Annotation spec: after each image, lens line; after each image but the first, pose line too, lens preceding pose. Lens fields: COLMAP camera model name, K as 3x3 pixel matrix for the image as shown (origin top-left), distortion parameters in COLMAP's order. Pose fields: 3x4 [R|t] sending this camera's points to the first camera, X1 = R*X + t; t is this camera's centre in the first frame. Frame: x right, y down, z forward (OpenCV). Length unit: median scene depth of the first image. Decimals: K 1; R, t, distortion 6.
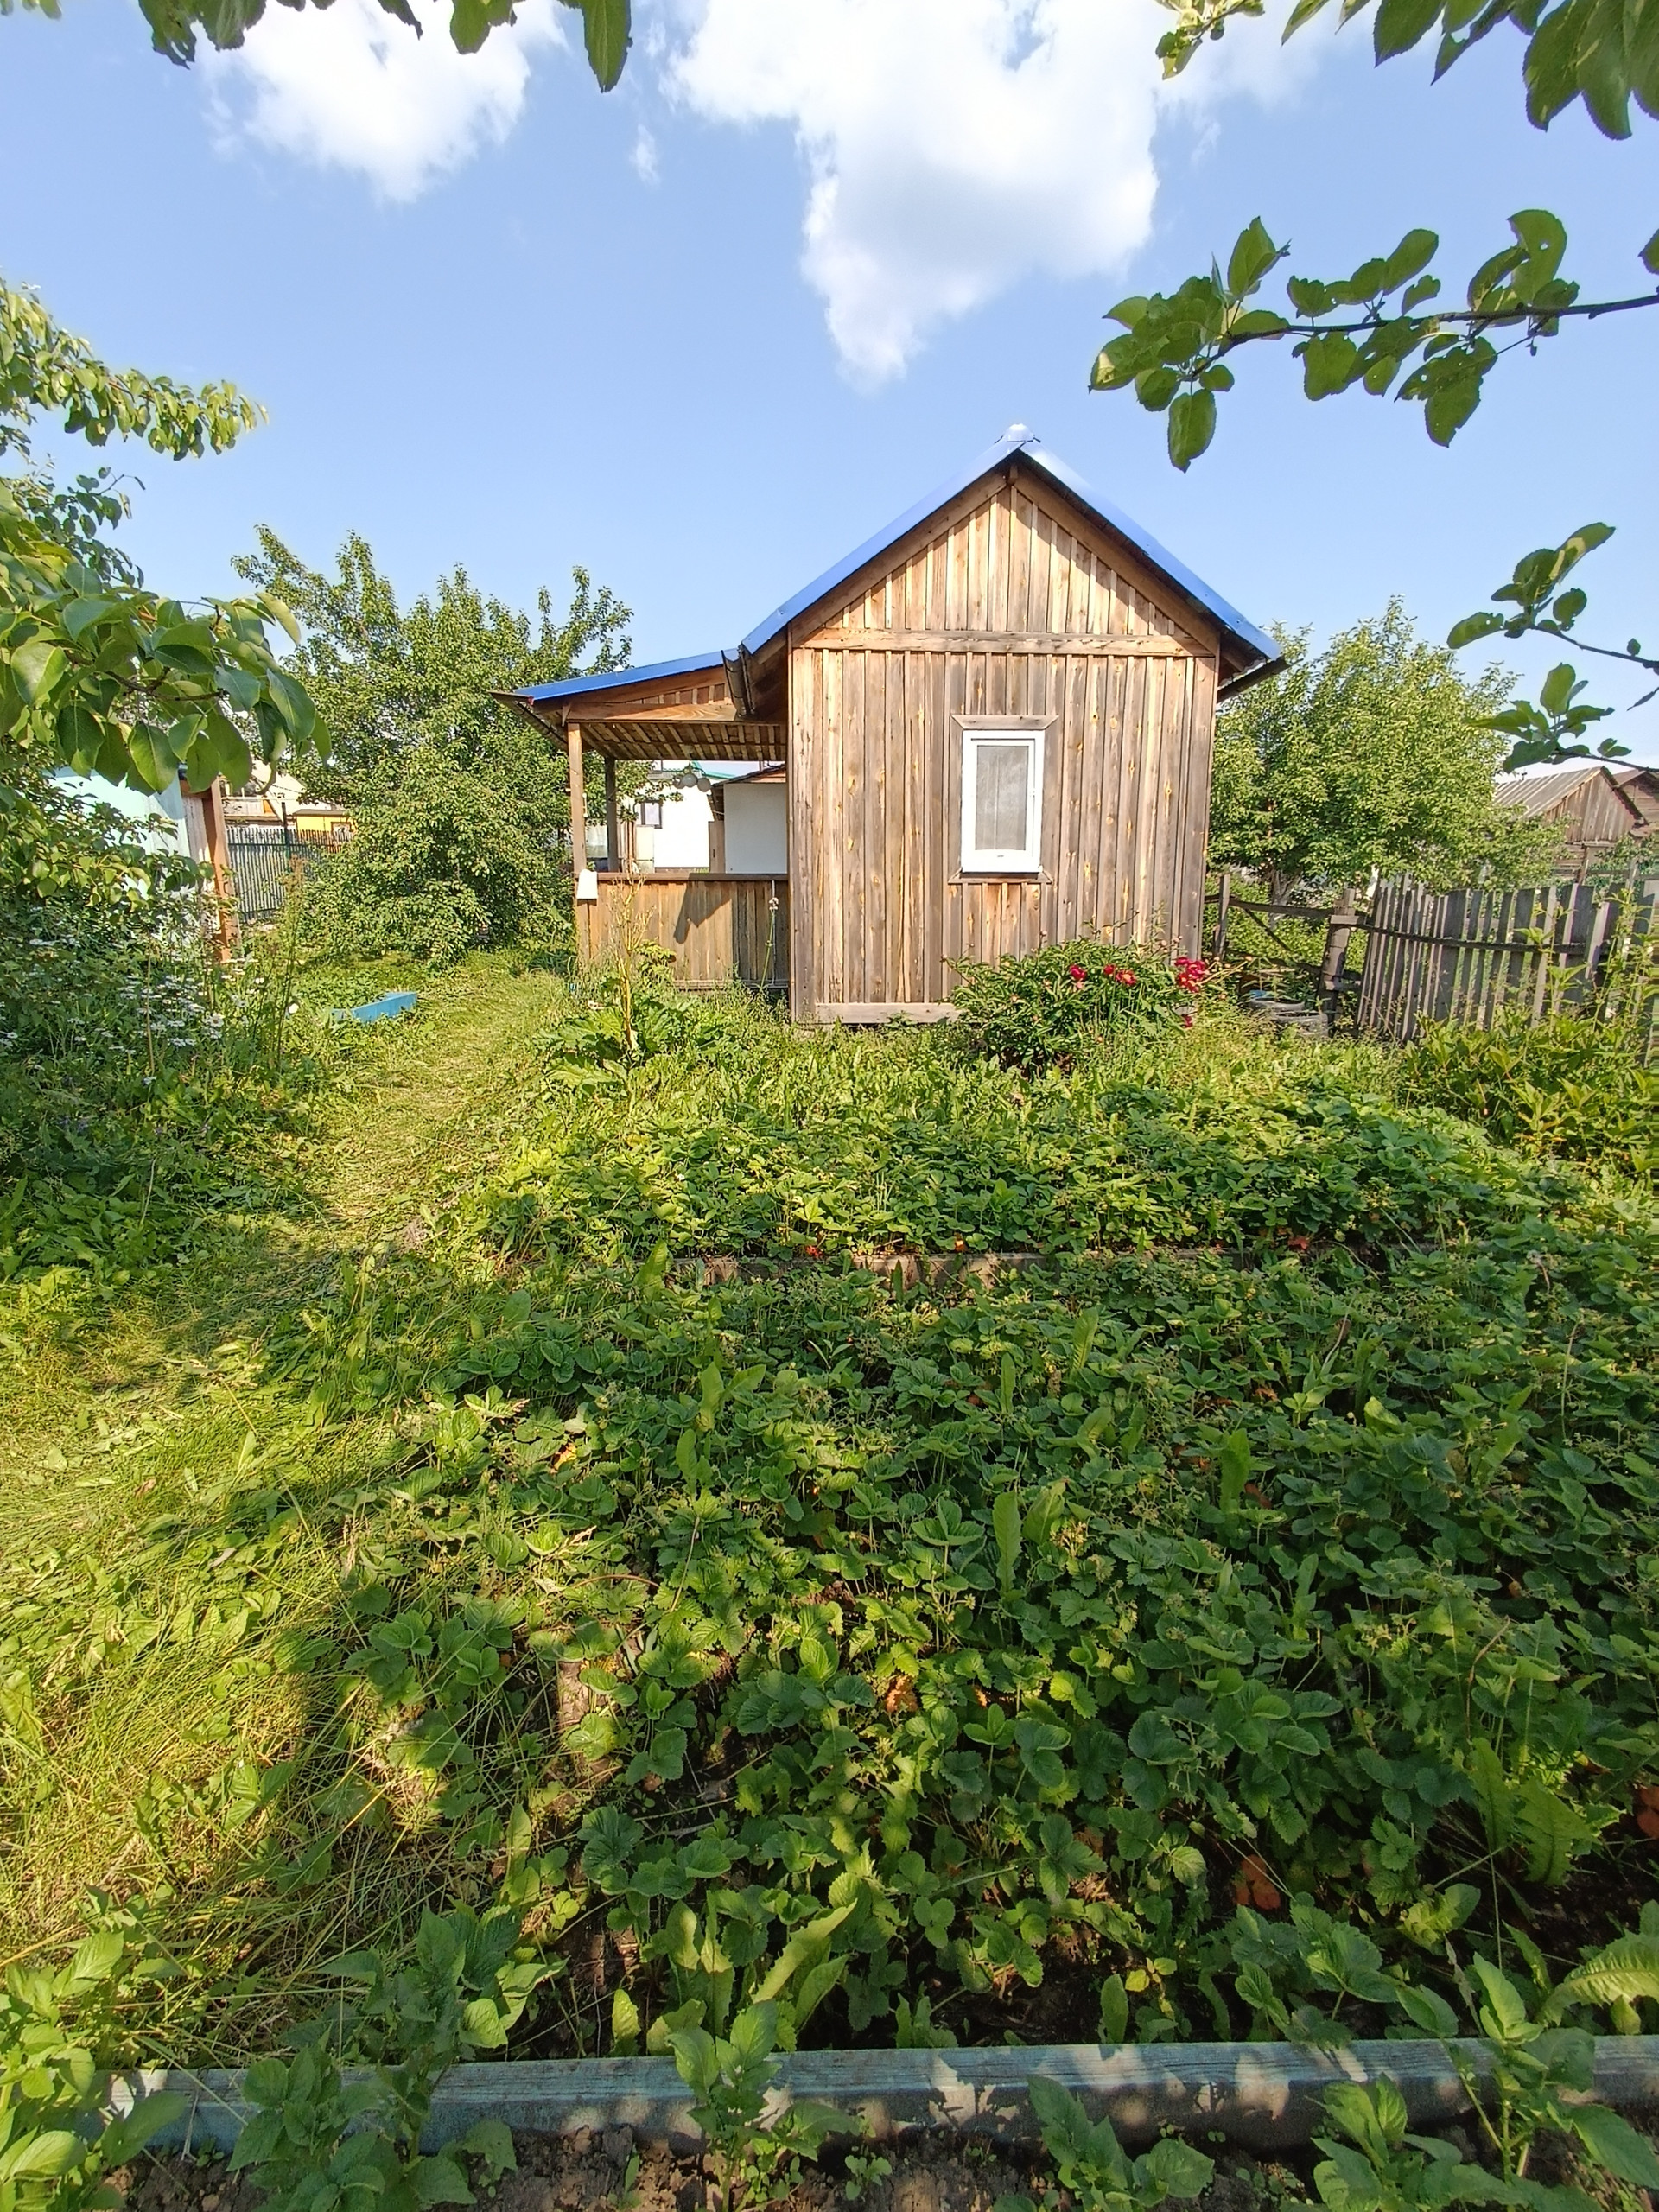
lens RADIAL K [[1014.9, 0, 845.1], [0, 1014.9, 1119.2], [0, 0, 1]] dist [-0.028565, 0.032542]
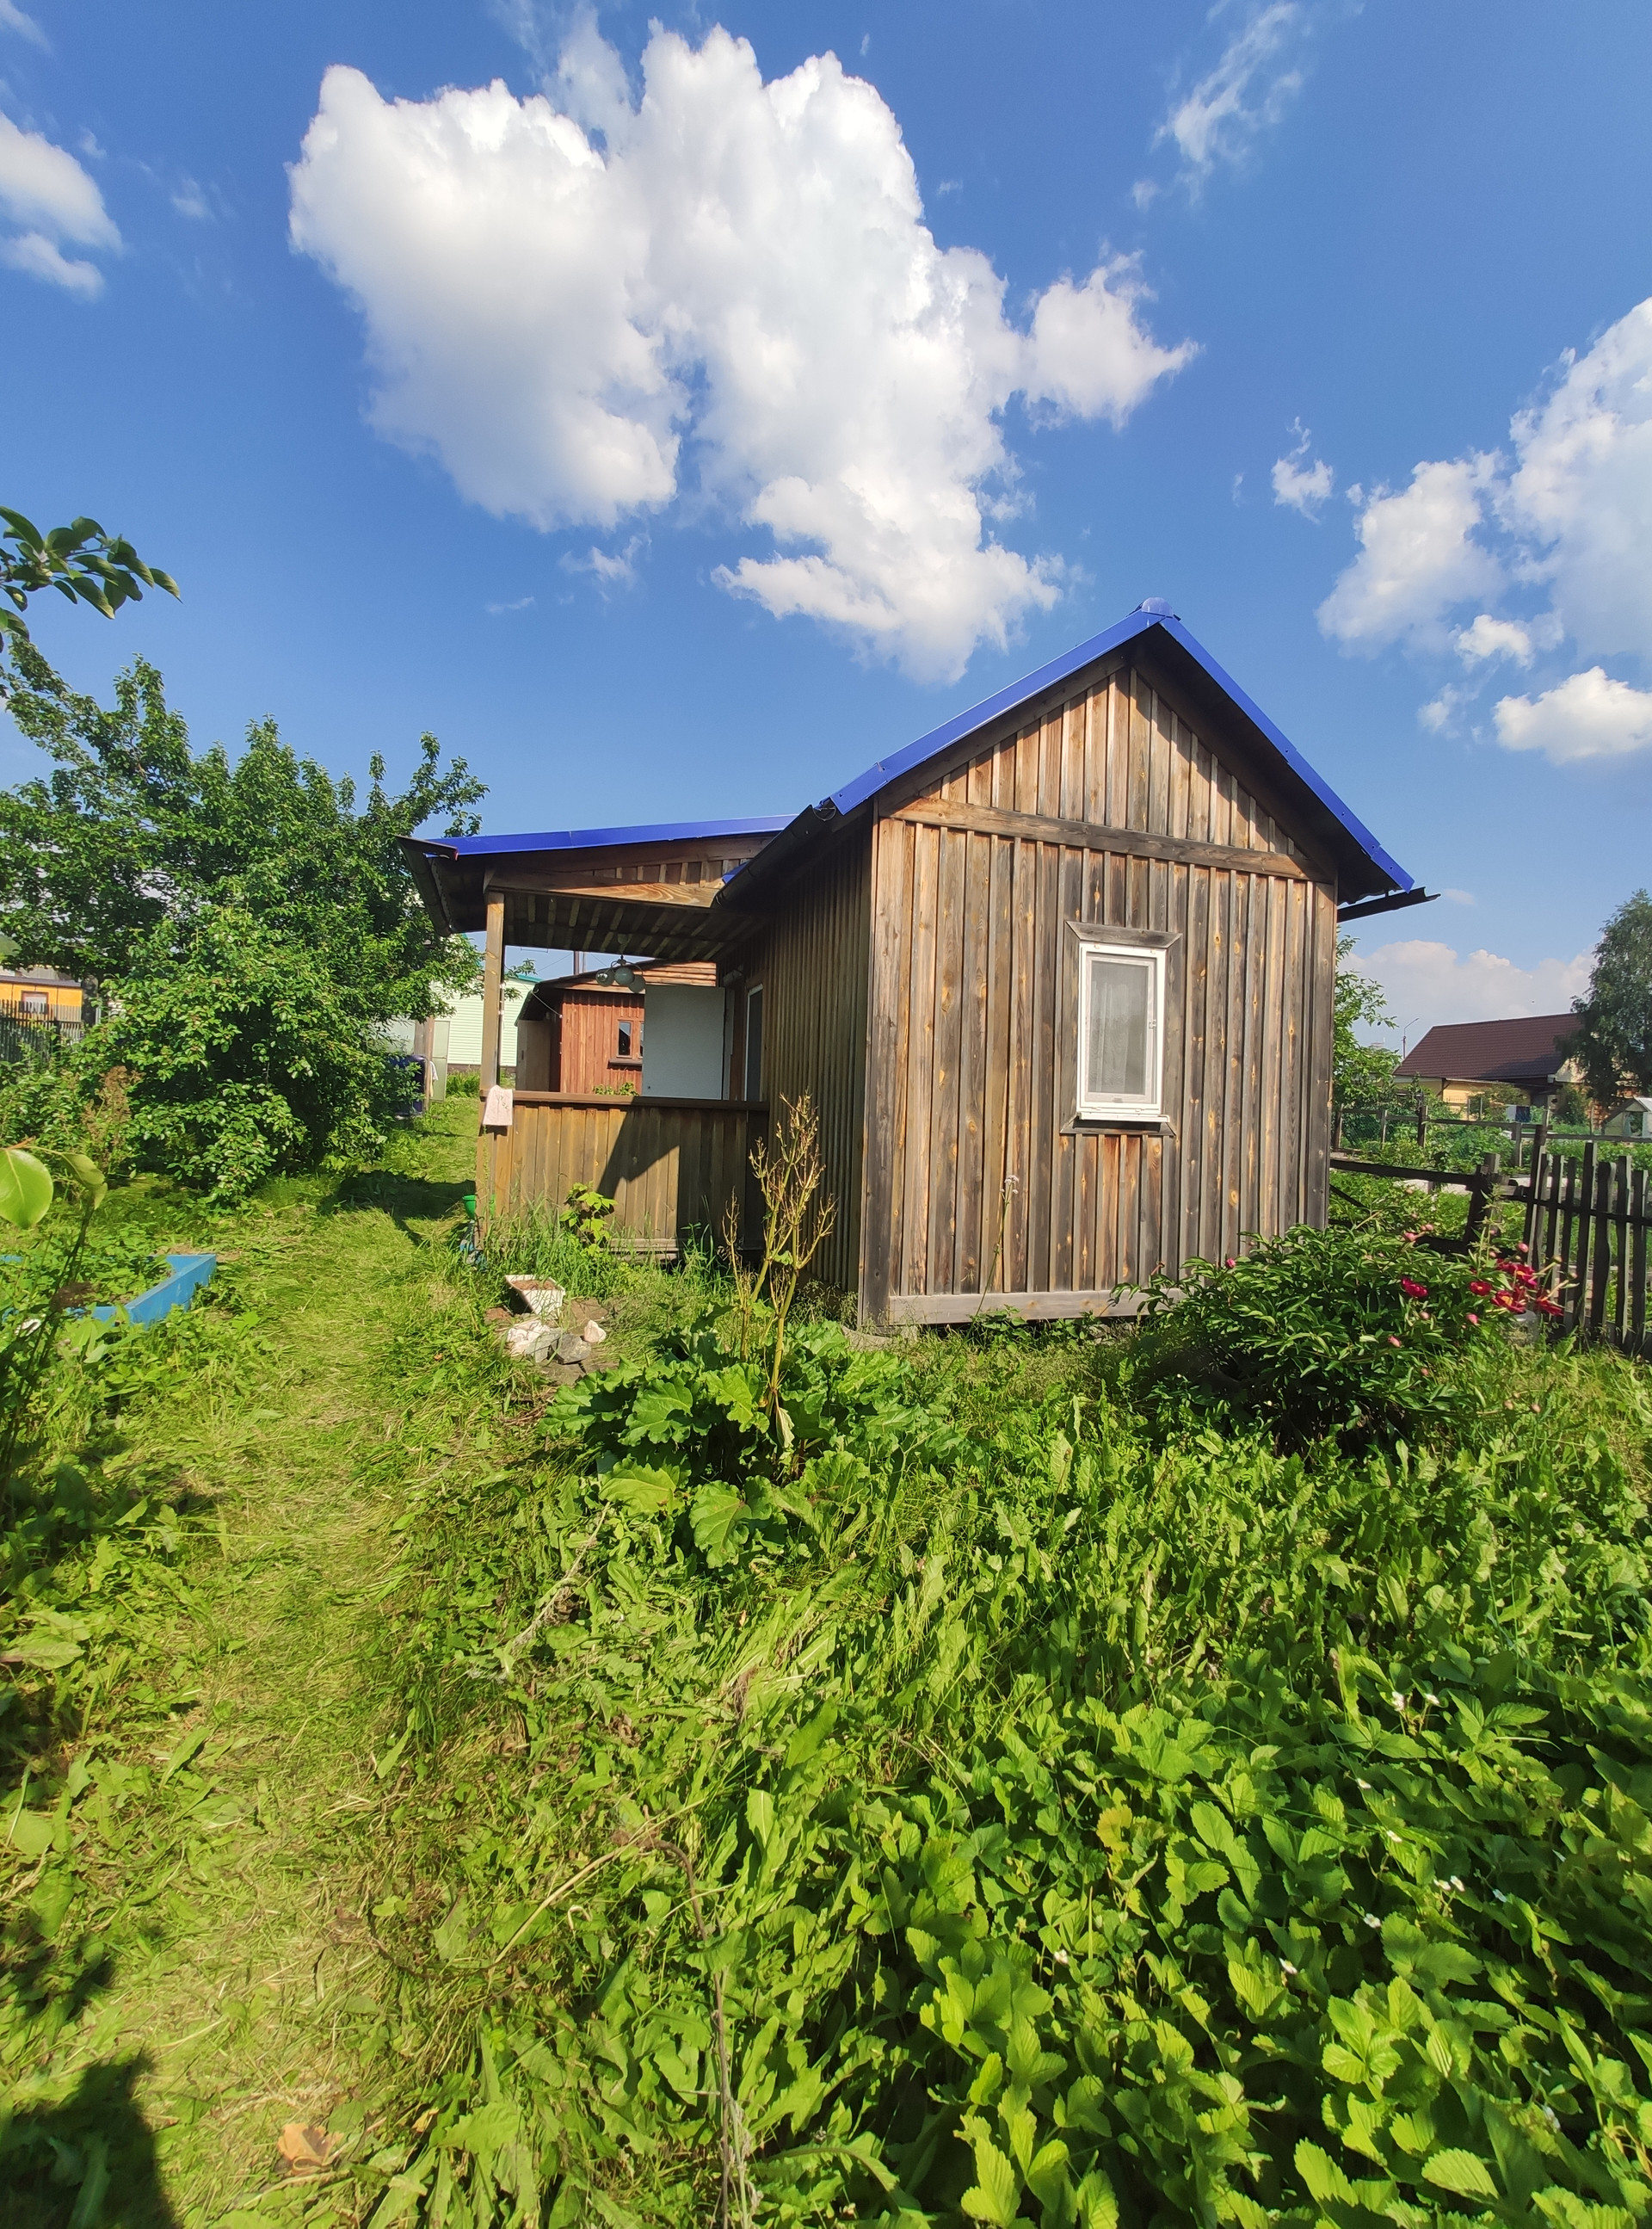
lens RADIAL K [[999.5, 0, 825.9], [0, 999.5, 1122.2], [0, 0, 1]] dist [-0.002766, 0.000558]
pose [[0.970765, 0.039635, 0.236738, -0.241285], [0.008311, 0.980132, -0.198174, -0.094586], [-0.239889, 0.194347, 0.951148, 0.331388]]
